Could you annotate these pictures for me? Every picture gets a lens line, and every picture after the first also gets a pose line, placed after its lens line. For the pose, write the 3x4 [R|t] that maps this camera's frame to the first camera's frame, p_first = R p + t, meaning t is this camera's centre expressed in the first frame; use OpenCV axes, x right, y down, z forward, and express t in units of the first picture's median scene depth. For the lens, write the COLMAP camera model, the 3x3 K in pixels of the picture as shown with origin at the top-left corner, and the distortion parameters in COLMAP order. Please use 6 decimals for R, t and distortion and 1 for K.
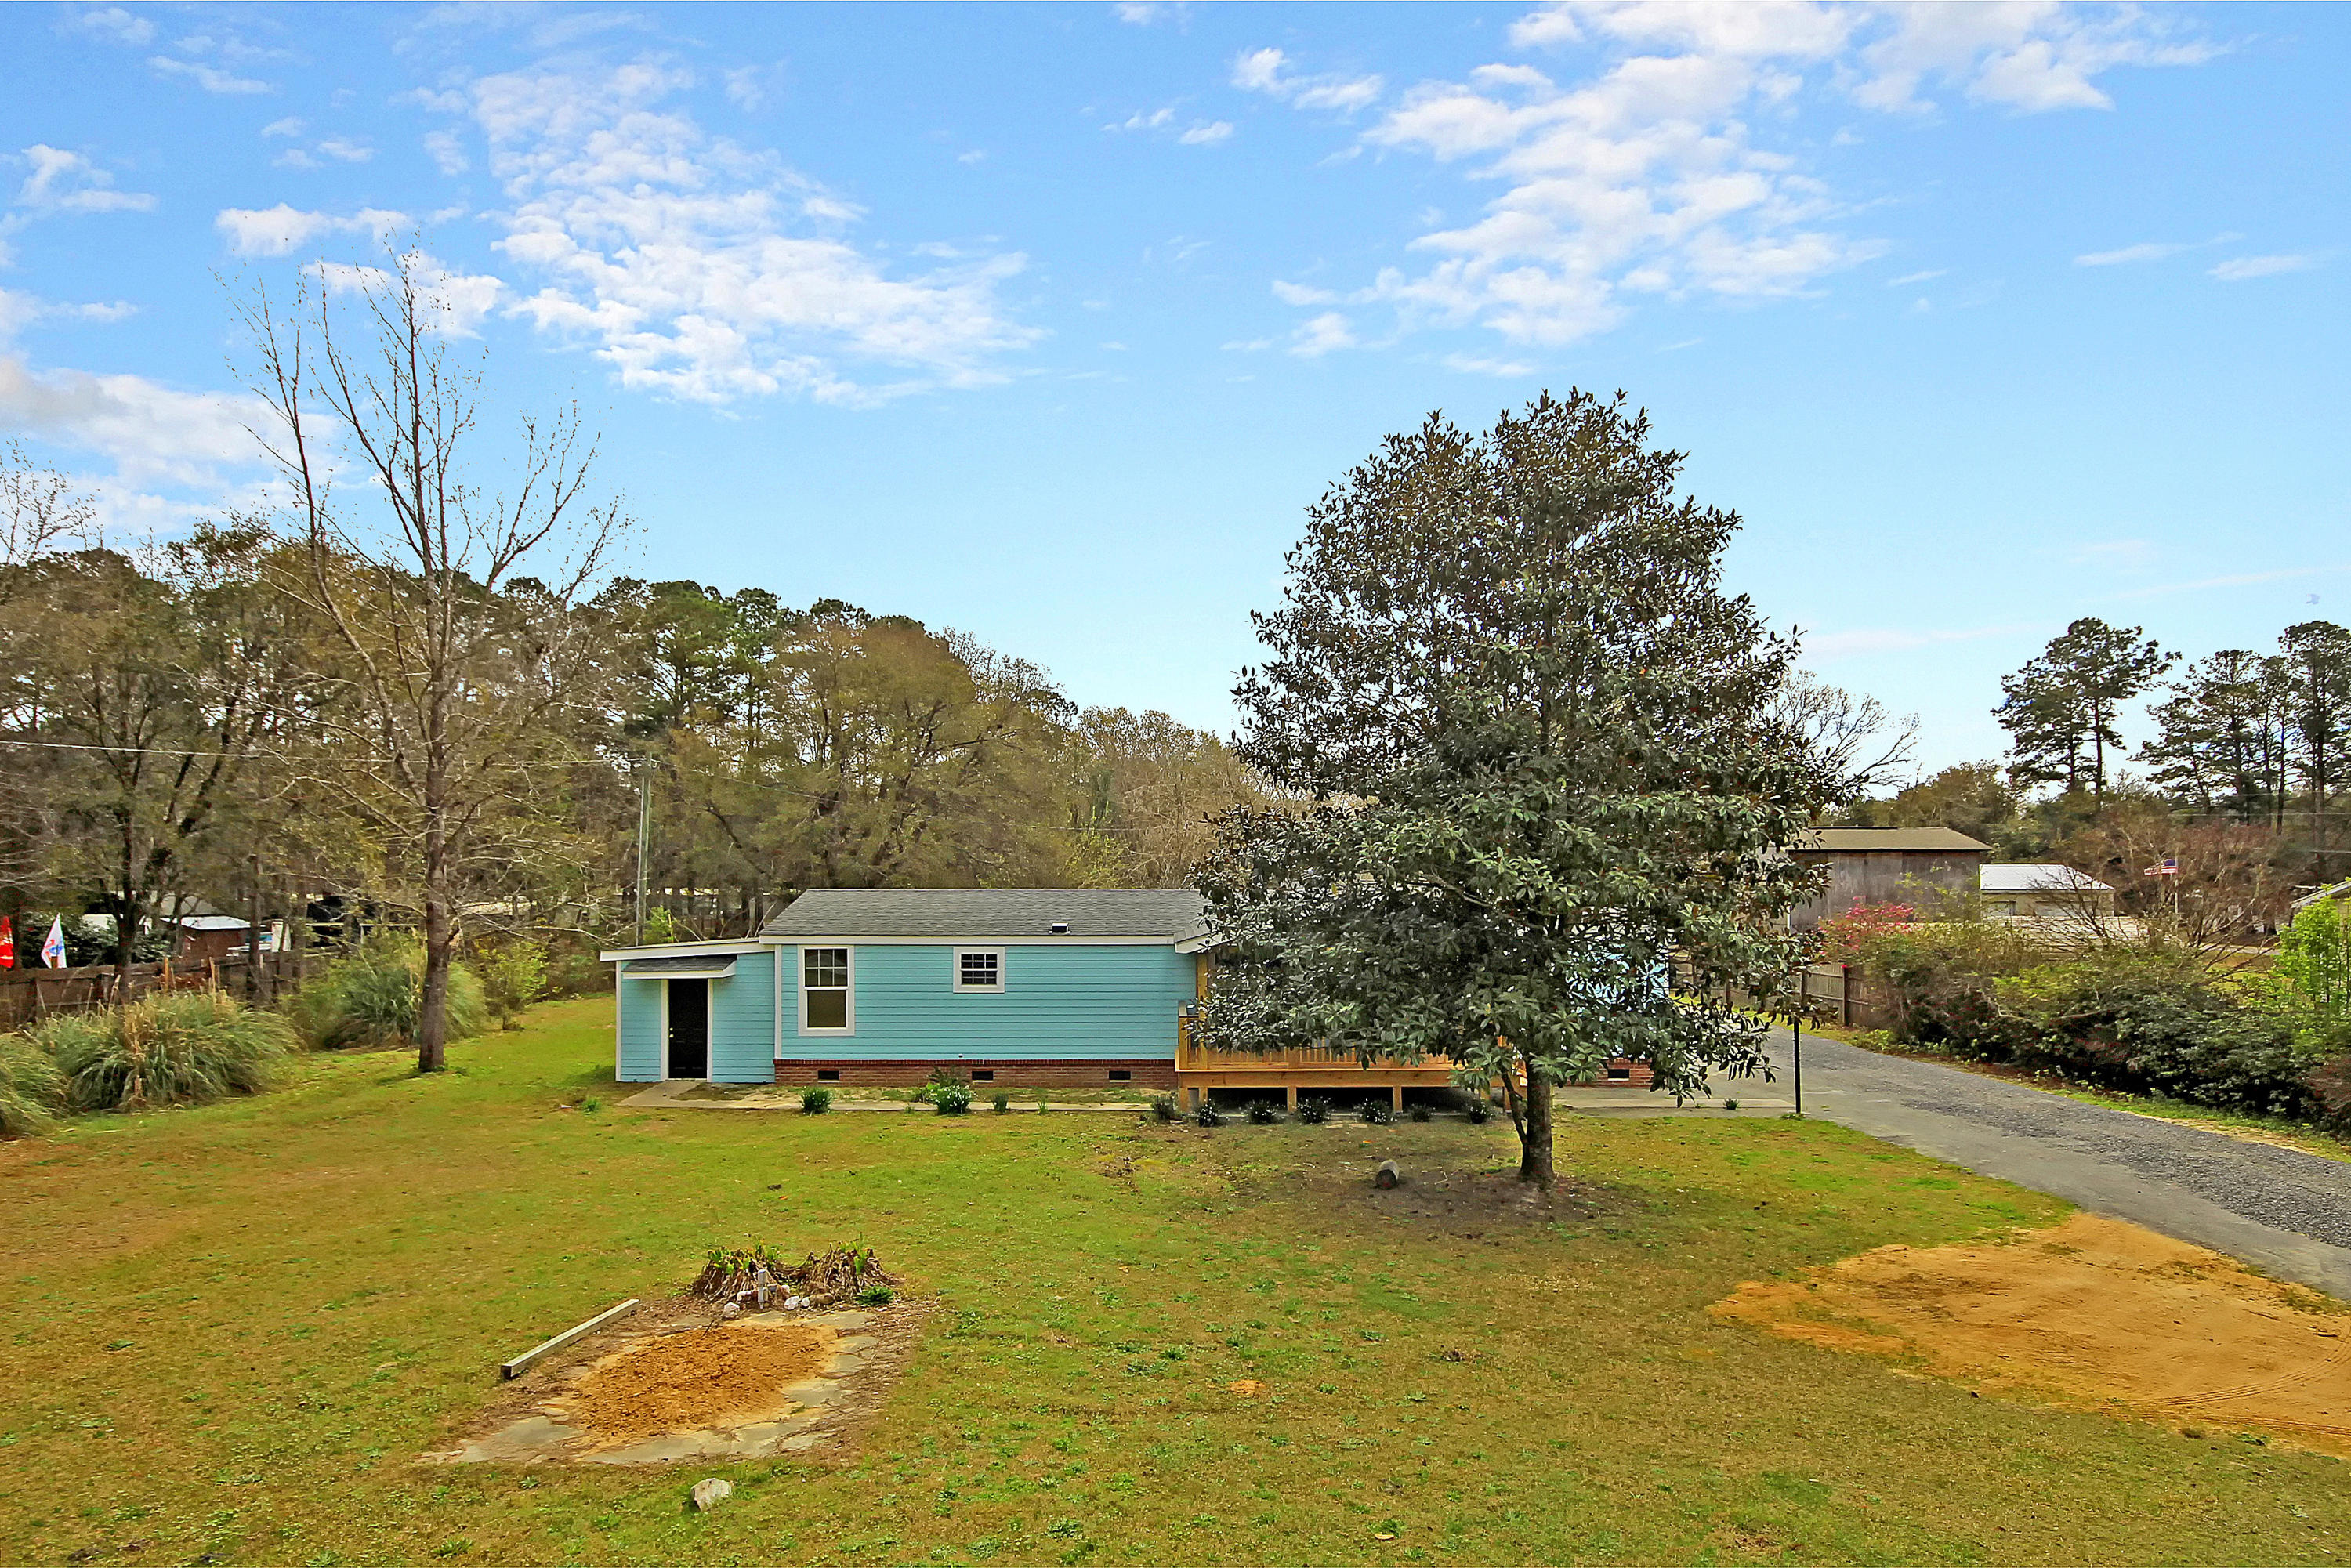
lens RADIAL K [[1349.5, 0, 1172.0], [0, 1349.5, 839.2], [0, 0, 1]] dist [0.011018, 0.005519]
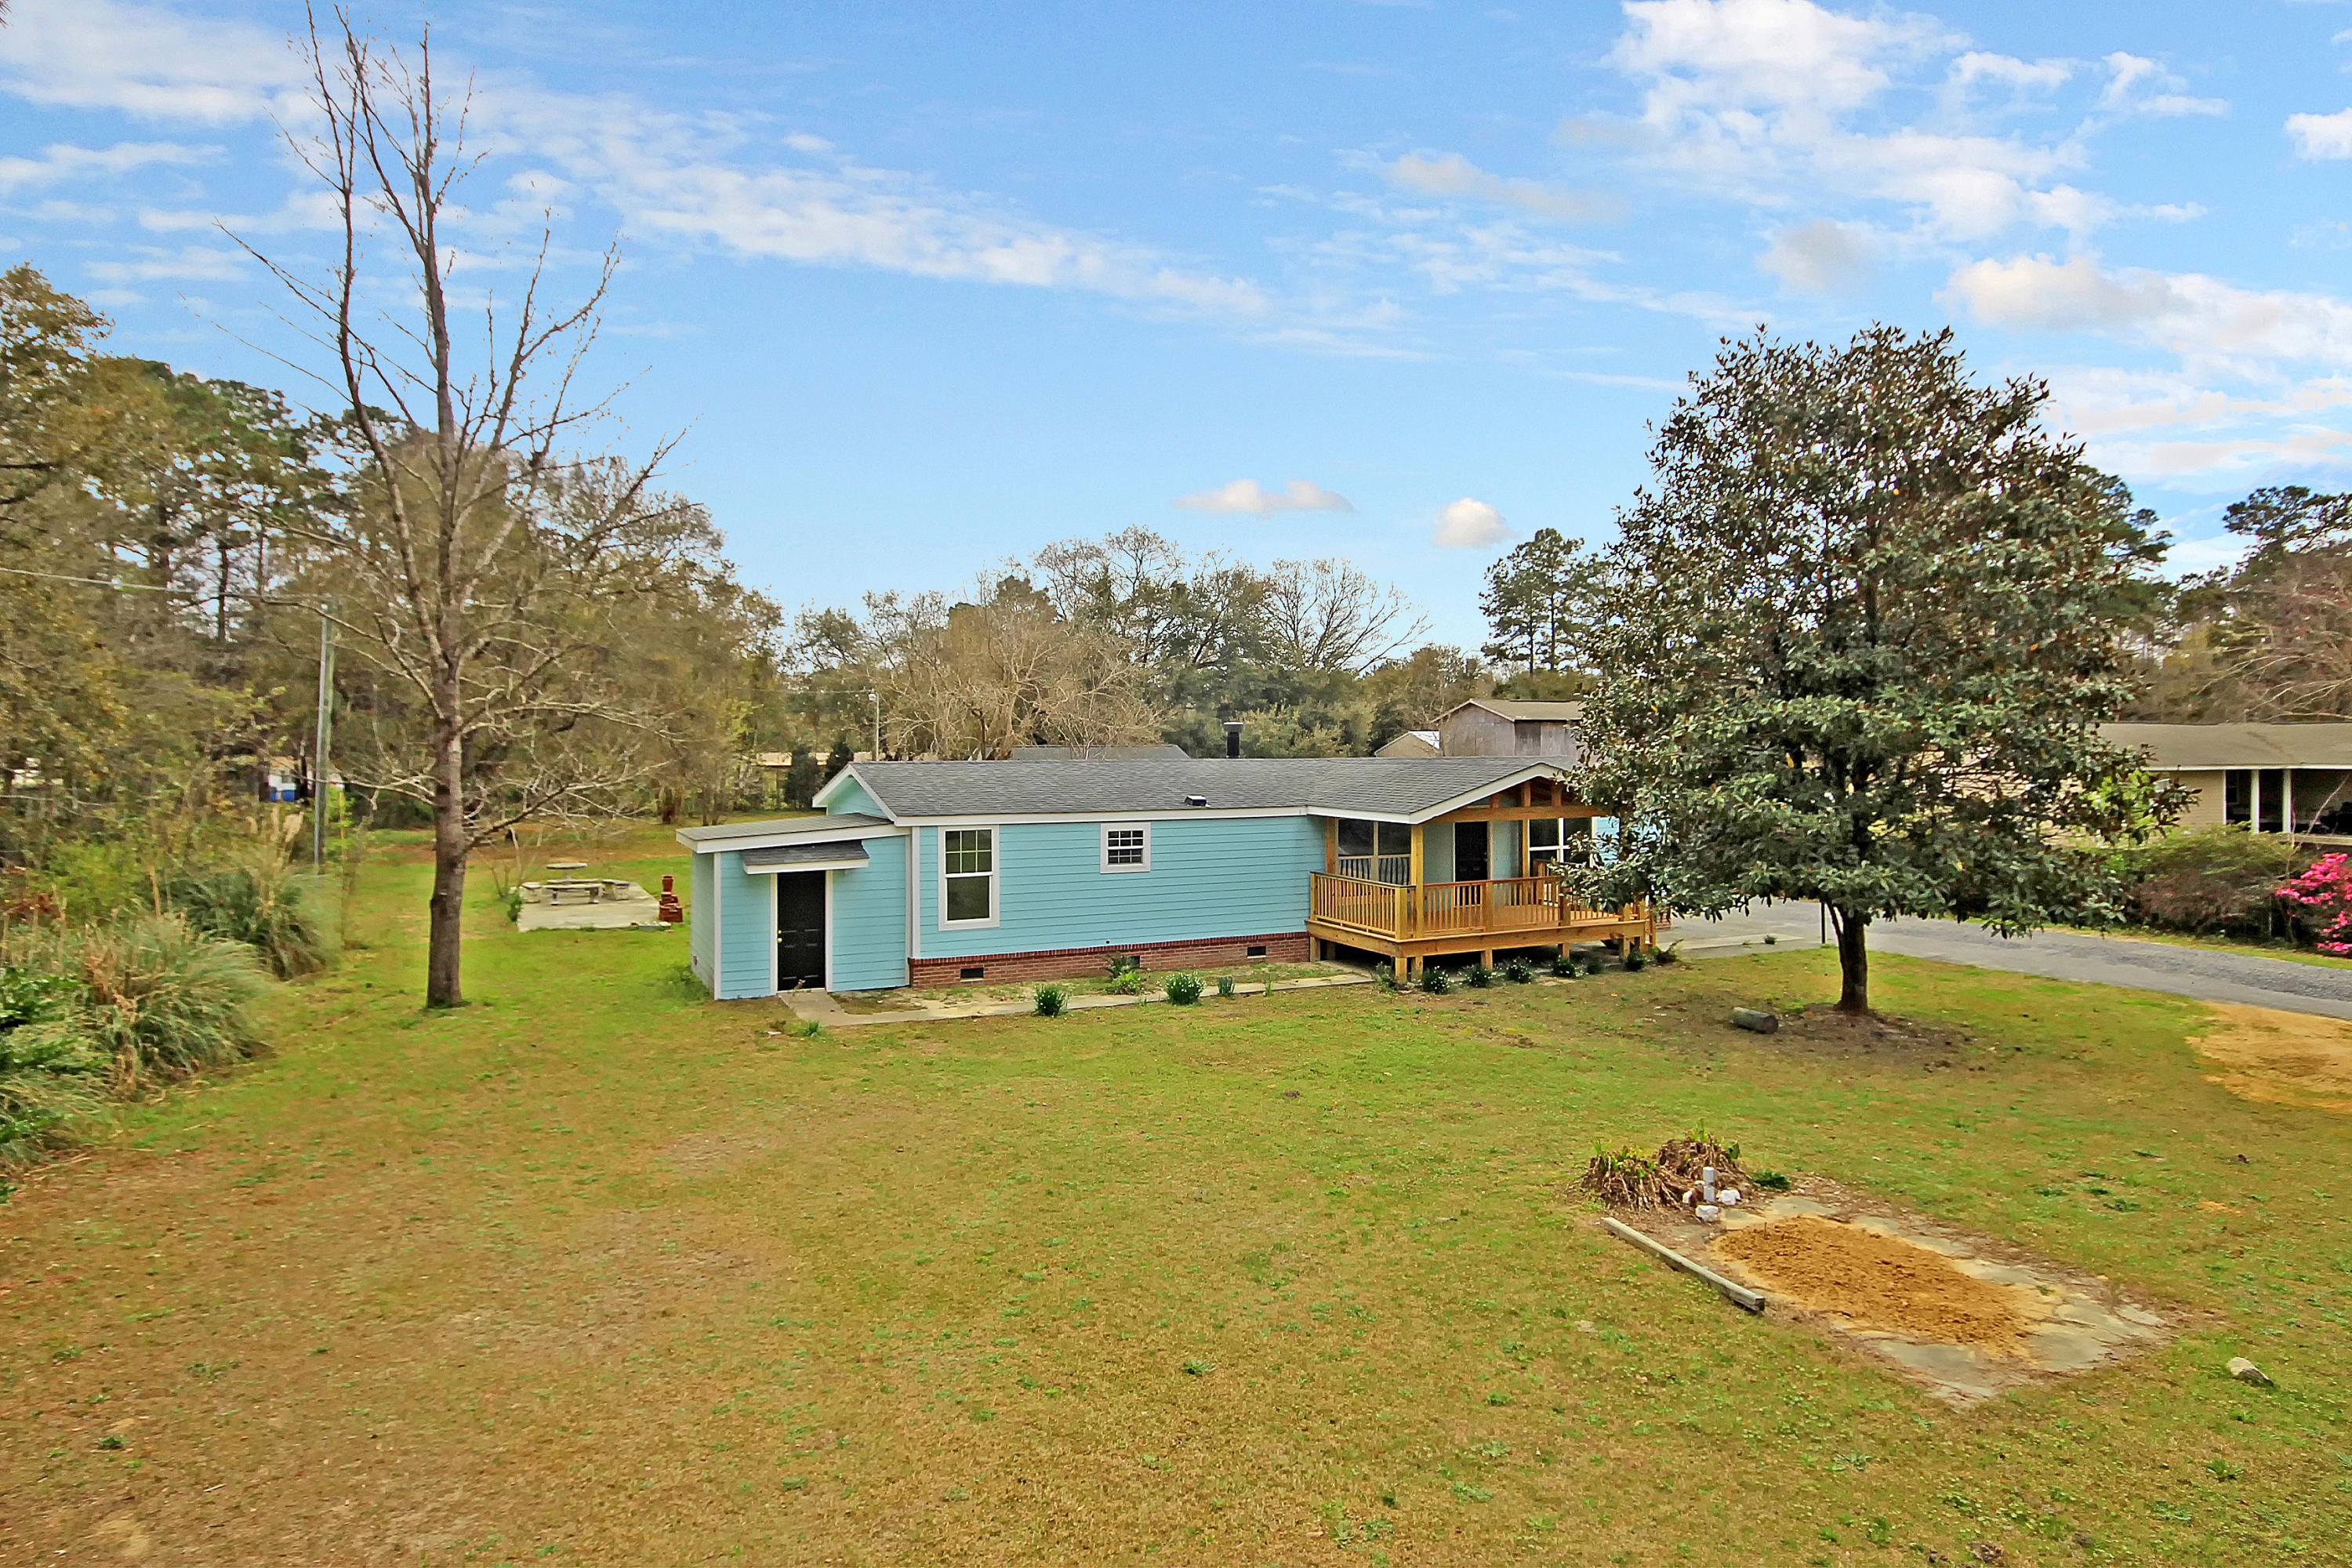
lens RADIAL K [[1350.1, 0, 1155.0], [0, 1350.1, 726.3], [0, 0, 1]] dist [0.011018, 0.005519]
pose [[0.901480, 0.003365, 0.432809, -0.528850], [-0.012257, 0.999767, 0.017756, -0.004341], [-0.432648, -0.021311, 0.901311, 0.151092]]
